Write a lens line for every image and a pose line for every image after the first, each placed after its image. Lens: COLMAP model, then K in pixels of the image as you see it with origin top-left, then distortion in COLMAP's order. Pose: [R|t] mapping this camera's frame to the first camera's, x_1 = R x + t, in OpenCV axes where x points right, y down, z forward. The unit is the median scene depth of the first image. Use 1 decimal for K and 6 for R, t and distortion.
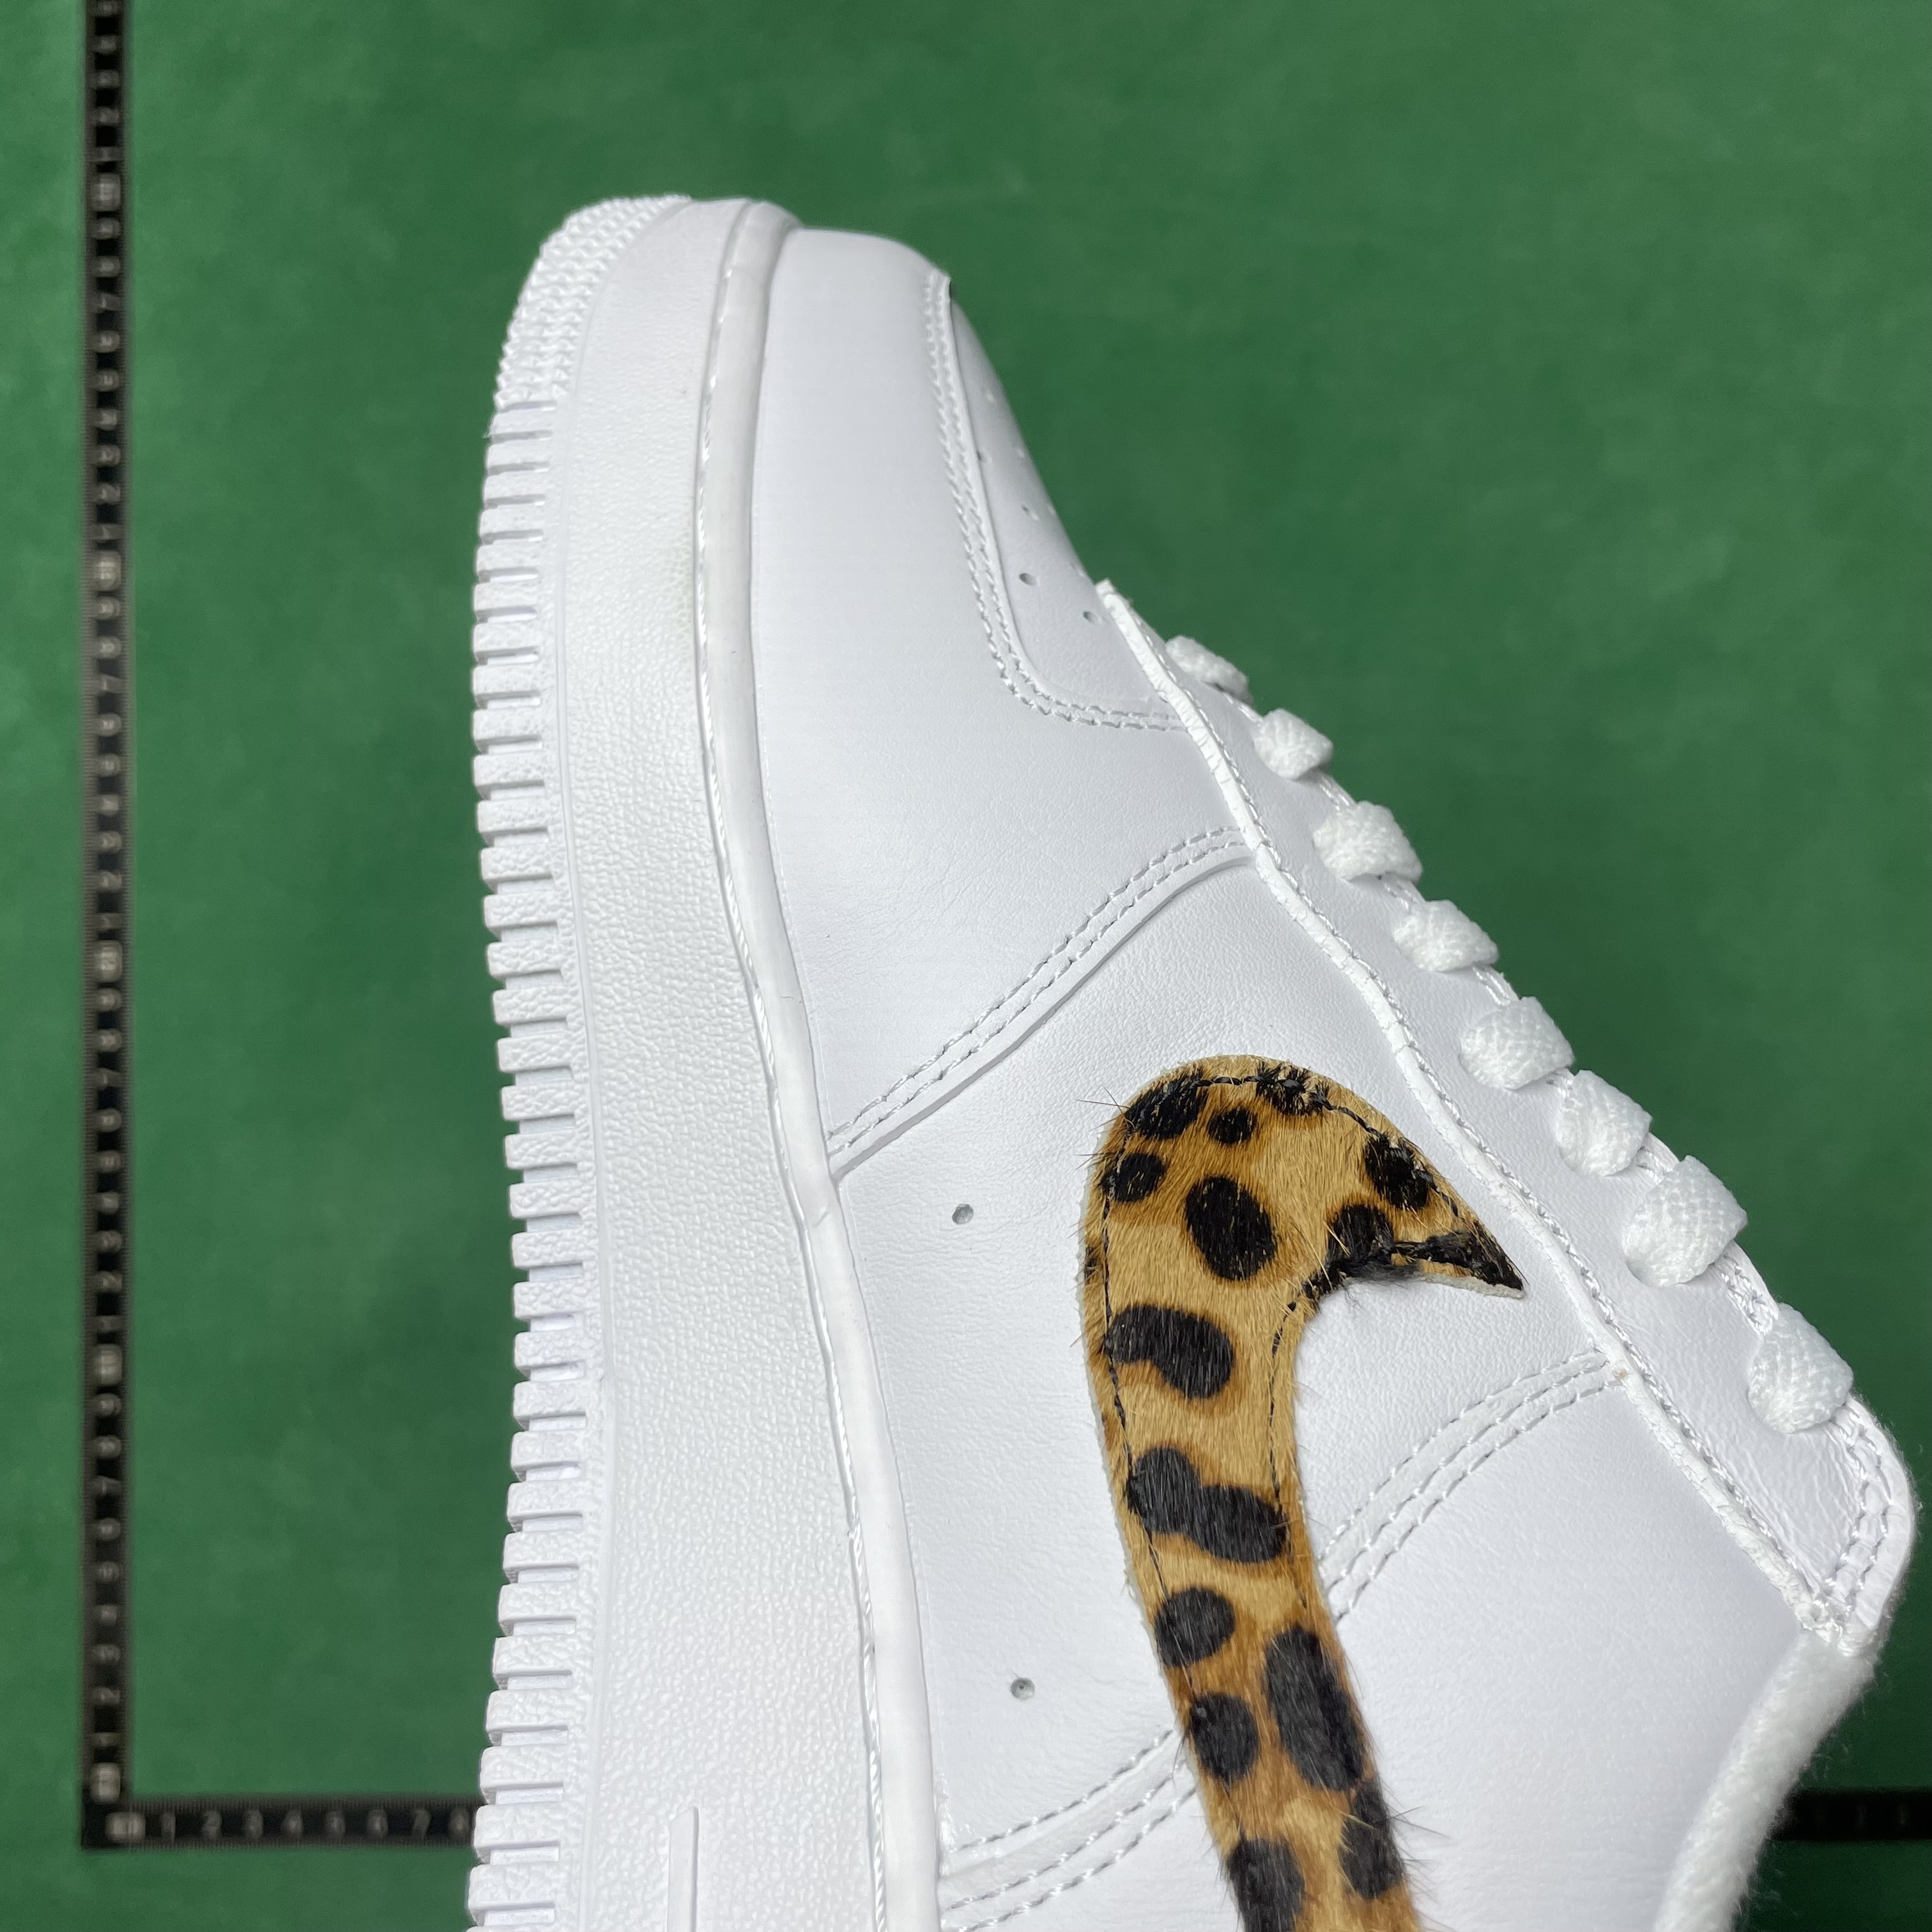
lens RADIAL K [[1993.6, 0, 966.0], [0, 1993.6, 966.0], [0, 0, 1]] dist [0.089035, -0.229412]
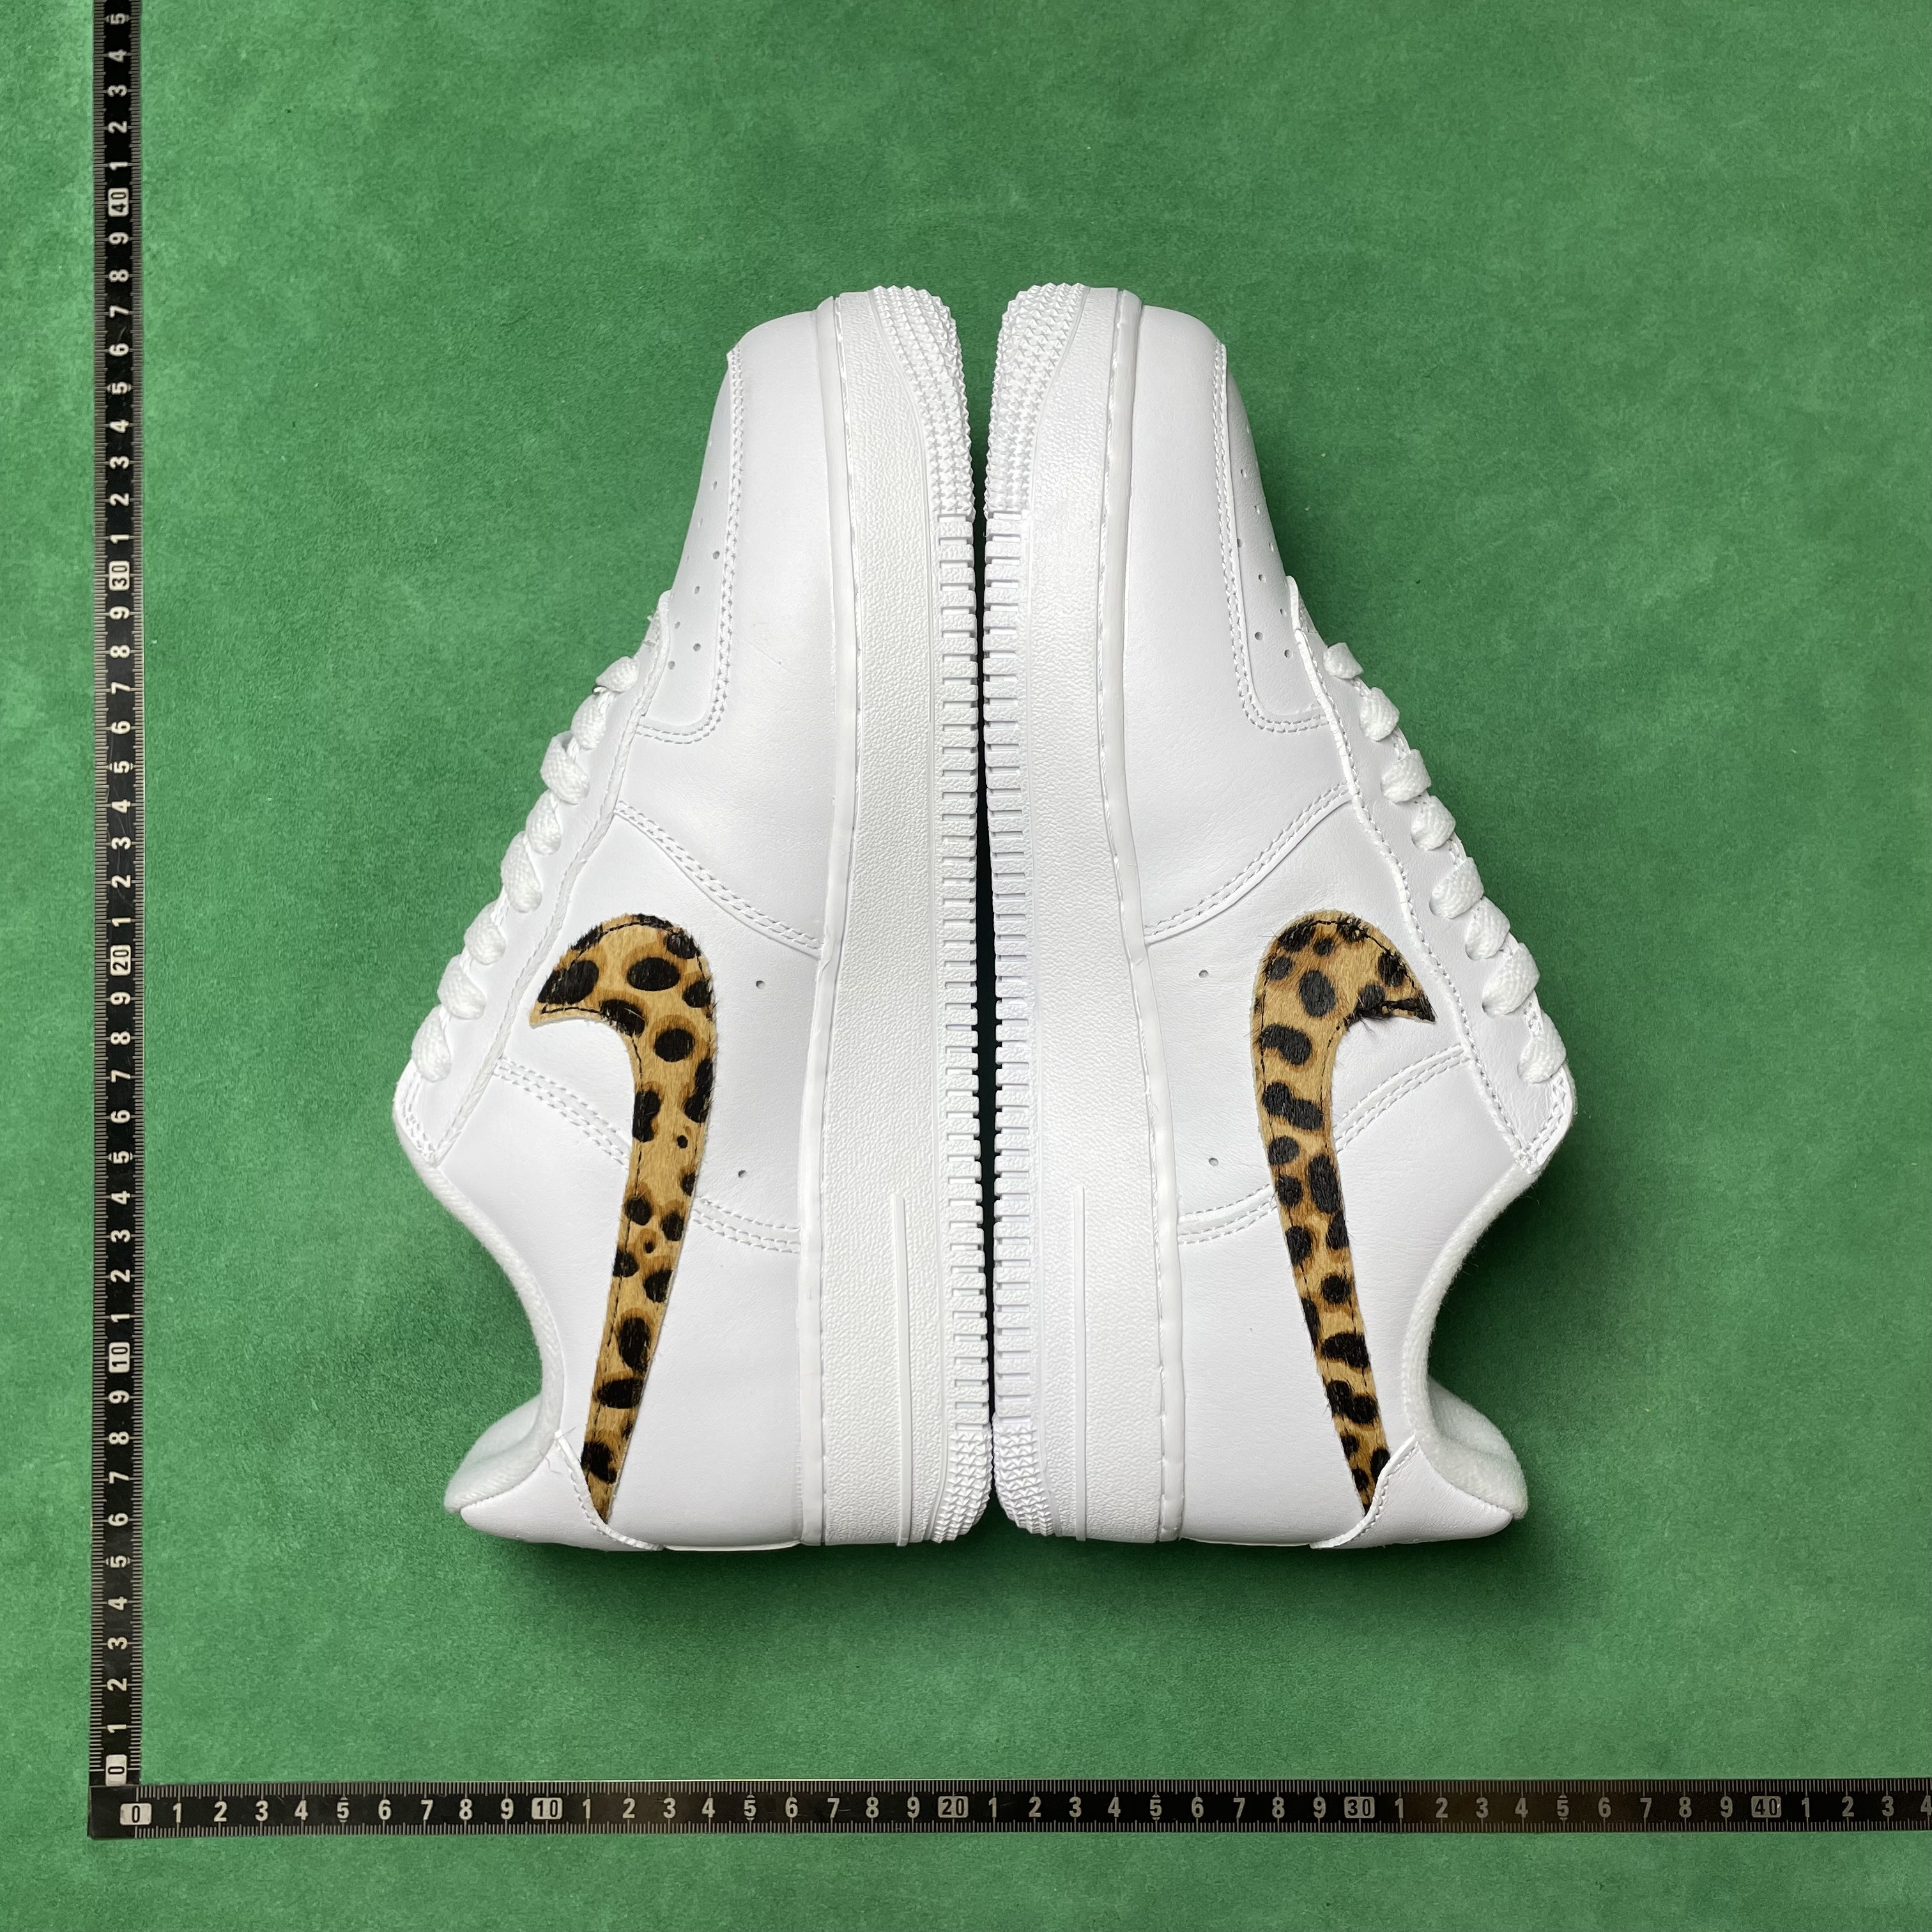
lens RADIAL K [[1993.6, 0, 966.0], [0, 1993.6, 966.0], [0, 0, 1]] dist [0.089035, -0.229412]
pose [[0.998195, 0.057491, 0.017345, -0.330790], [-0.058447, 0.863829, 0.500383, -1.070295], [0.013784, -0.500494, 0.865630, -1.059353]]
